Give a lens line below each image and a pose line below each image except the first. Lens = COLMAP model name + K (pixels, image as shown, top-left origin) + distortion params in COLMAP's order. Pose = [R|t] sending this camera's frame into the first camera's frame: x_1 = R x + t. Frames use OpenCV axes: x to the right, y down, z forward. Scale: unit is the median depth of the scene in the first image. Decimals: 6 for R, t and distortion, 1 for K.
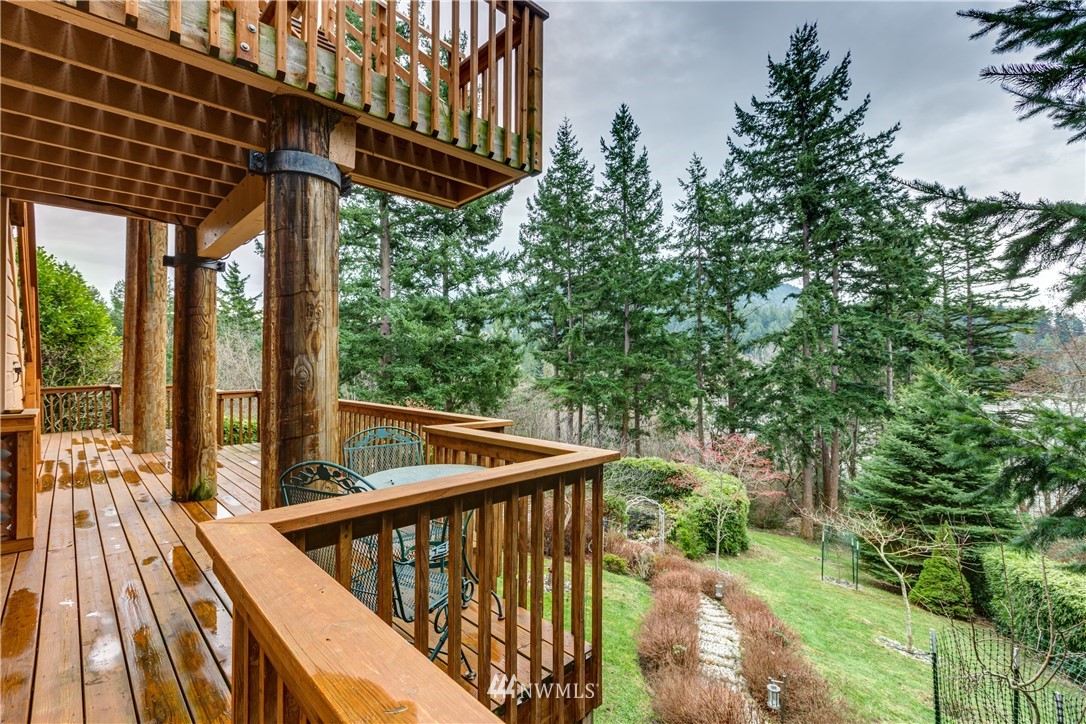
lens RADIAL K [[481.7, 0, 539.3], [0, 481.7, 360.0], [0, 0, 1]] dist [-0.001041, 0.000814]
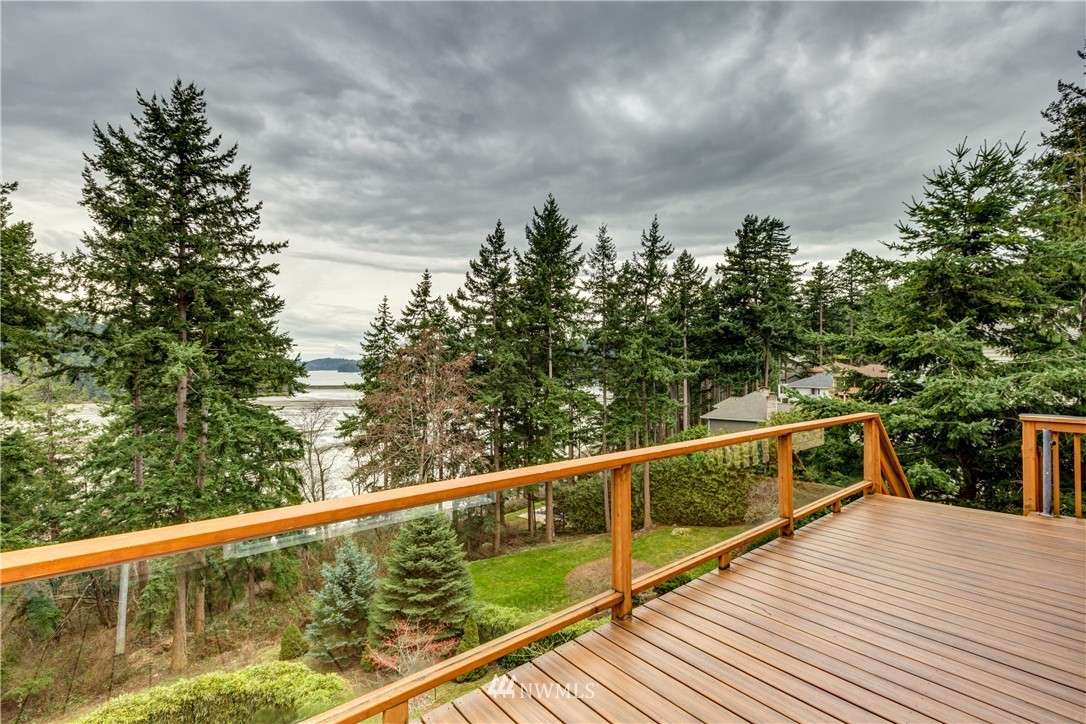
lens RADIAL K [[481.7, 0, 539.3], [0, 481.7, 360.0], [0, 0, 1]] dist [-0.001041, 0.000814]
pose [[0.073207, 0.017215, 0.997168, -0.232924], [-0.002185, 0.999851, -0.017101, -0.151585], [-0.997314, -0.000927, 0.073234, 0.255267]]
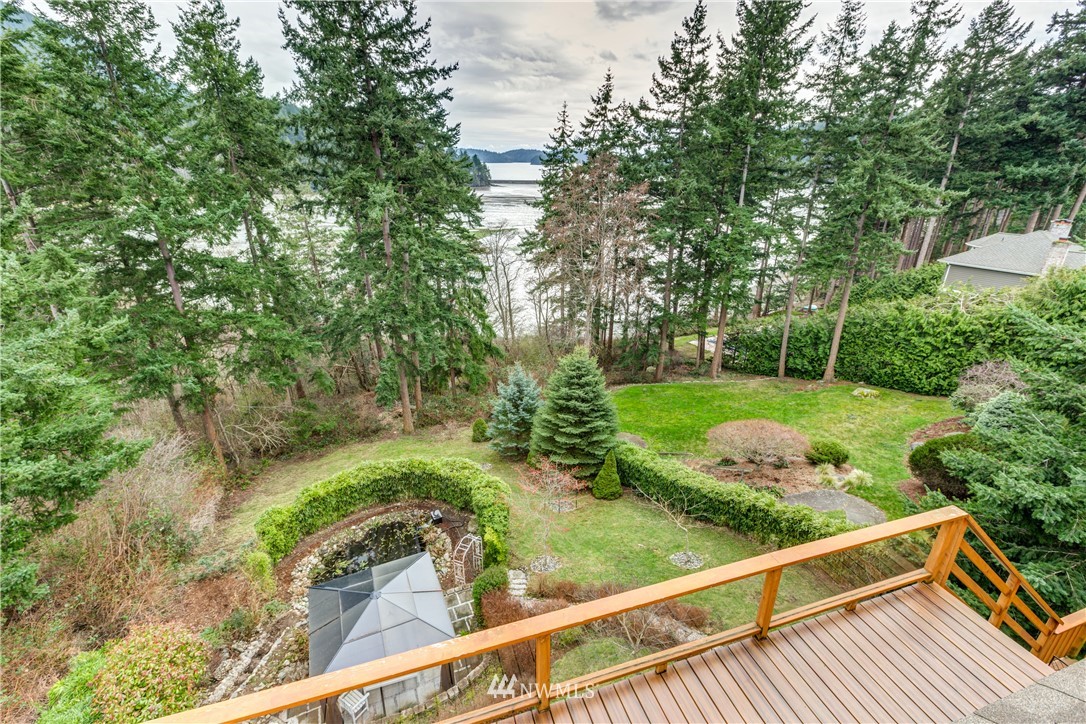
lens RADIAL K [[490.9, 0, 539.0], [0, 490.9, 360.2], [0, 0, 1]] dist [0.000008, 0.000231]
pose [[0.439040, -0.338977, 0.832068, -0.220180], [-0.005193, 0.925125, 0.379627, -0.224407], [-0.898452, -0.170992, 0.404407, 0.218293]]
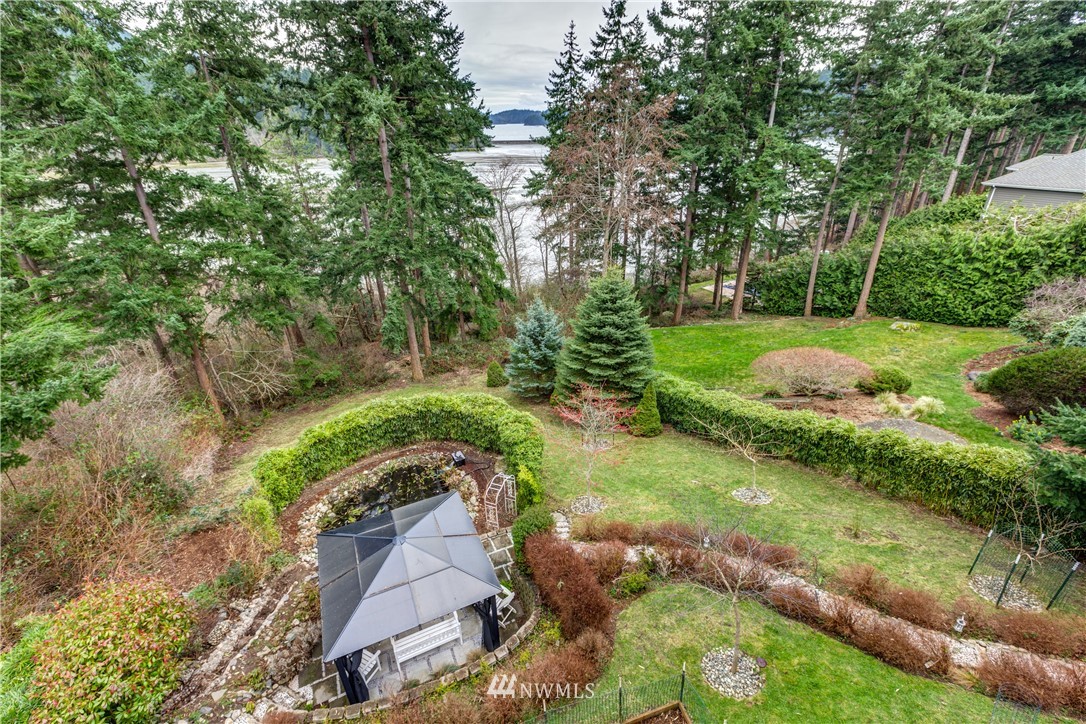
lens RADIAL K [[481.7, 0, 539.3], [0, 481.7, 360.0], [0, 0, 1]] dist [-0.001041, 0.000814]
pose [[0.427130, -0.408899, 0.806450, -0.181035], [0.015805, 0.895143, 0.445498, -0.145655], [-0.904052, -0.177539, 0.388805, 0.277624]]
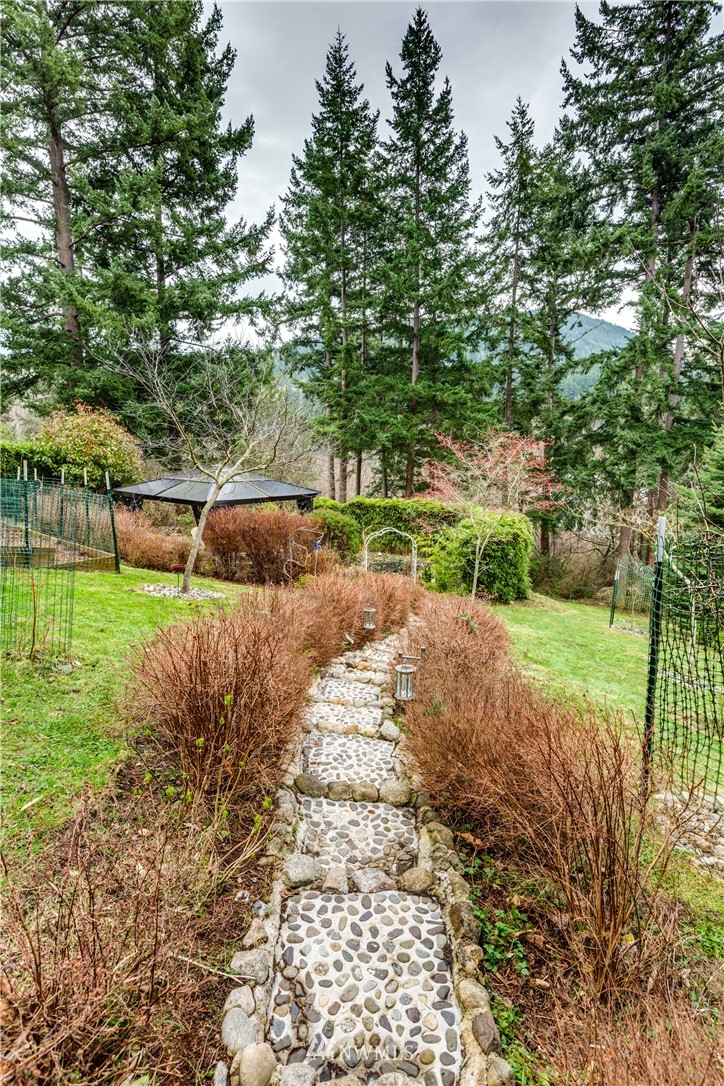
lens RADIAL K [[573.5, 0, 361.5], [0, 573.5, 537.9], [0, 0, 1]] dist [-0.000915, -0.001556]
pose [[0.999180, 0.006168, 0.040012, 0.062197], [-0.013535, 0.982350, 0.186563, 0.061833], [-0.038155, -0.186951, 0.981628, 0.053943]]
